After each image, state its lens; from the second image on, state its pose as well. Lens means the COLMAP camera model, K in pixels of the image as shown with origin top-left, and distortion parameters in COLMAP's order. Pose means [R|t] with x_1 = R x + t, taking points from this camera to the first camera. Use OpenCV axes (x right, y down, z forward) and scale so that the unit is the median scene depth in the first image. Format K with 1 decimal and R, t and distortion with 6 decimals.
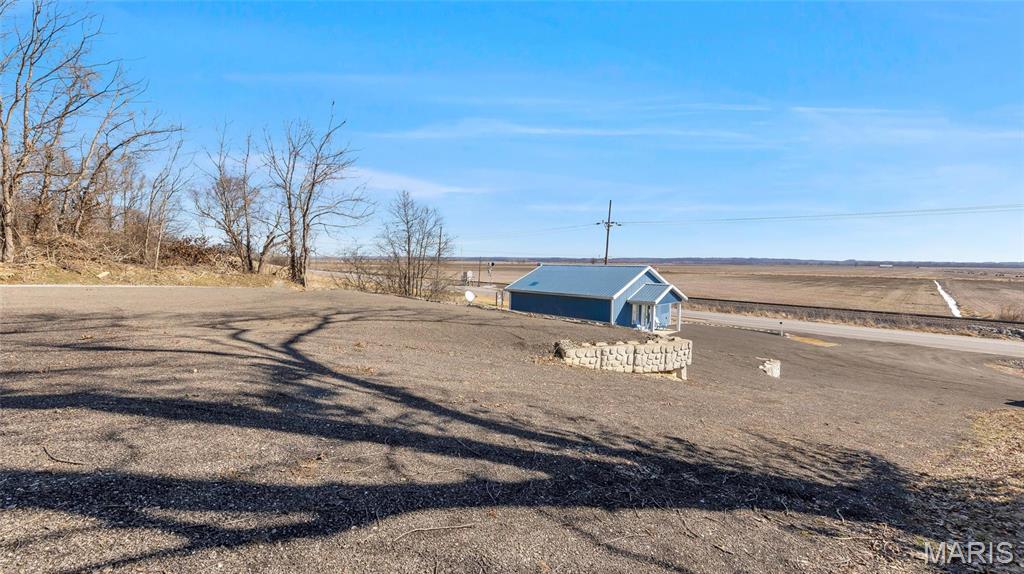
lens RADIAL K [[399.0, 0, 511.2], [0, 399.0, 285.2], [0, 0, 1]] dist [0.003560, -0.000173]
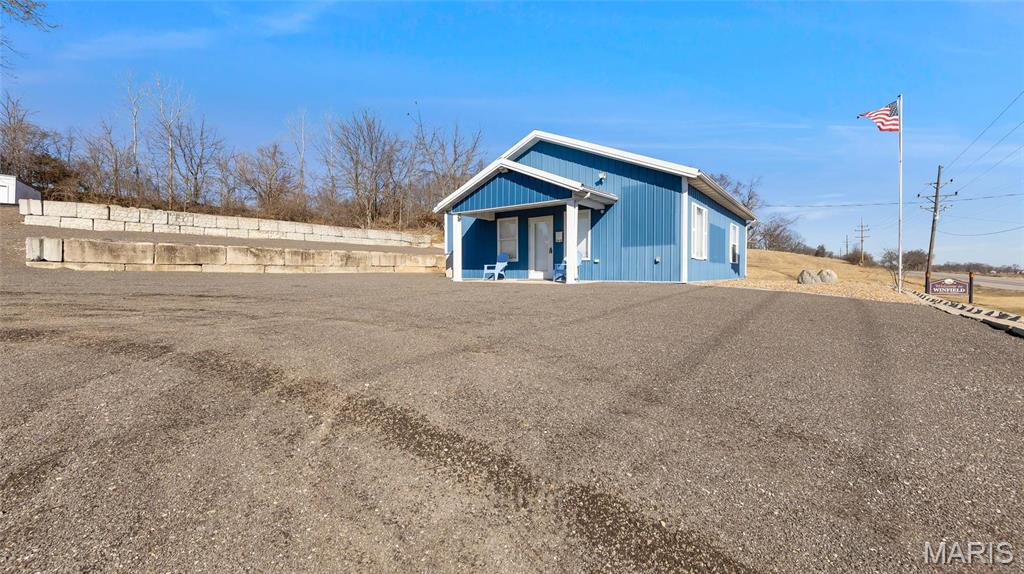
lens RADIAL K [[399.0, 0, 513.9], [0, 399.0, 278.6], [0, 0, 1]] dist [0.003560, -0.000173]
pose [[0.121322, 0.002569, -0.992610, 0.350501], [-0.061448, 0.998098, -0.004927, 0.052754], [0.990709, 0.061591, 0.121249, 0.421037]]
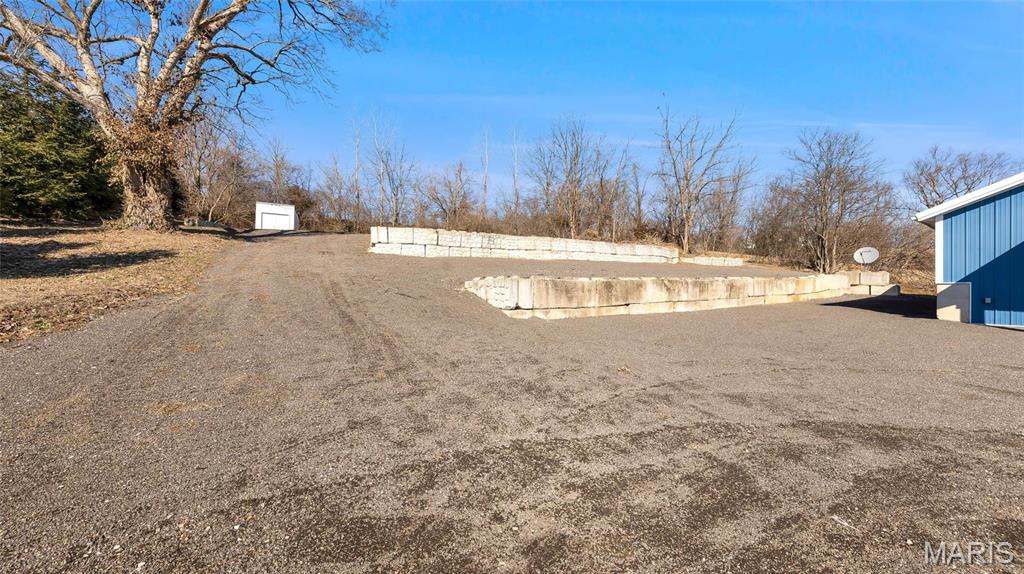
lens RADIAL K [[399.0, 0, 511.3], [0, 399.0, 281.5], [0, 0, 1]] dist [0.003560, -0.000173]
pose [[-0.155279, -0.009525, -0.987825, 0.285594], [-0.060536, 0.998166, -0.000109, 0.048421], [0.986014, 0.059782, -0.155571, 0.266712]]
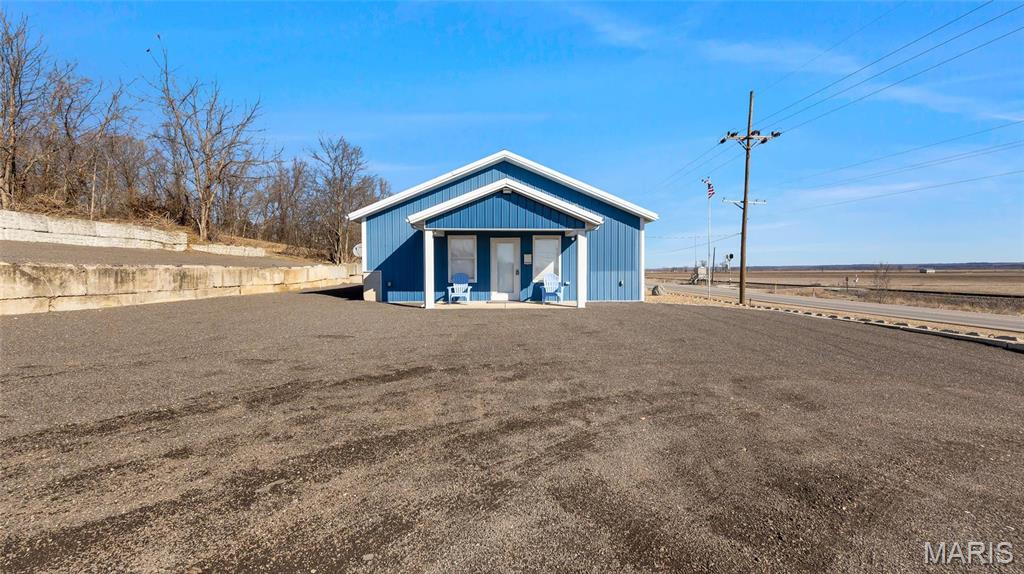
lens RADIAL K [[399.0, 0, 513.4], [0, 399.0, 282.3], [0, 0, 1]] dist [0.003560, -0.000173]
pose [[0.729069, 0.001462, -0.684439, 0.291589], [-0.029259, 0.999150, -0.029033, 0.047709], [0.683815, 0.041193, 0.728492, 0.315665]]
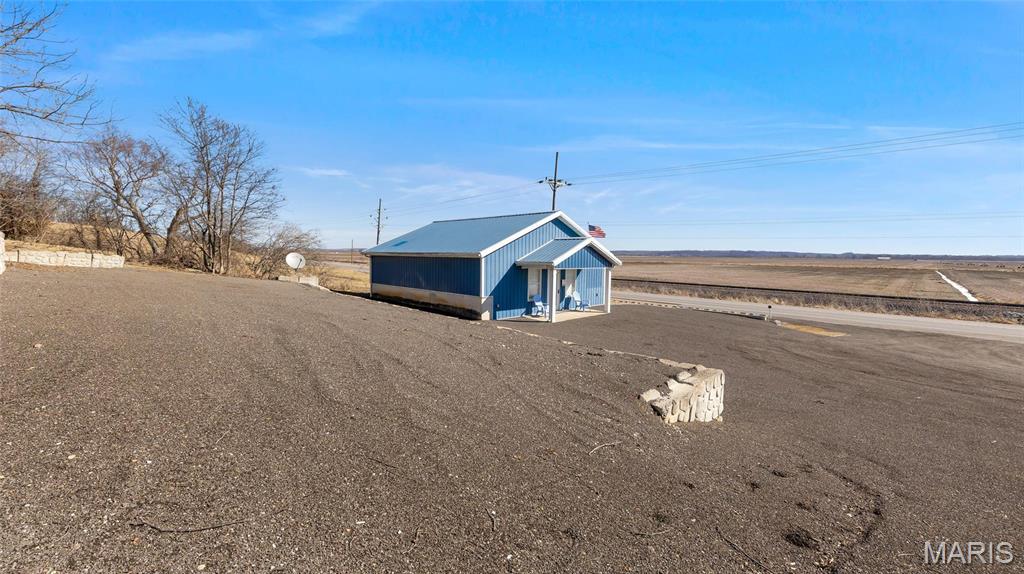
lens RADIAL K [[399.0, 0, 513.5], [0, 399.0, 282.9], [0, 0, 1]] dist [0.003560, -0.000173]
pose [[0.999970, 0.001201, 0.007610, 0.120430], [-0.001289, 0.999932, 0.011568, 0.027088], [-0.007595, -0.011578, 0.999904, 0.162228]]
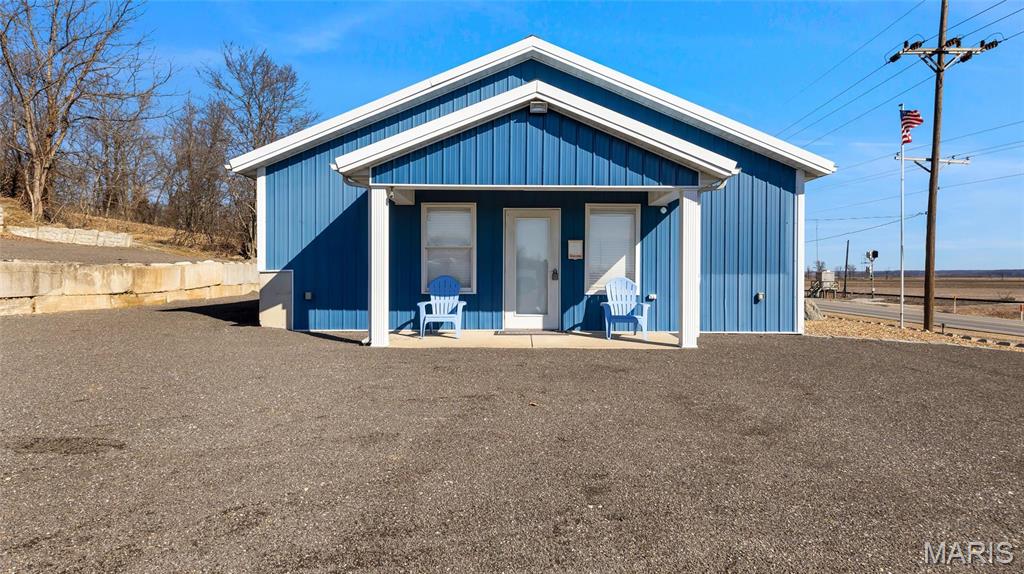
lens RADIAL K [[583.9, 0, 516.9], [0, 583.9, 281.1], [0, 0, 1]] dist [0.007116, -0.000600]
pose [[0.707275, -0.005292, -0.706919, 0.256020], [-0.038304, 0.998216, -0.045796, 0.045749], [0.705900, 0.059468, 0.705810, 0.349045]]
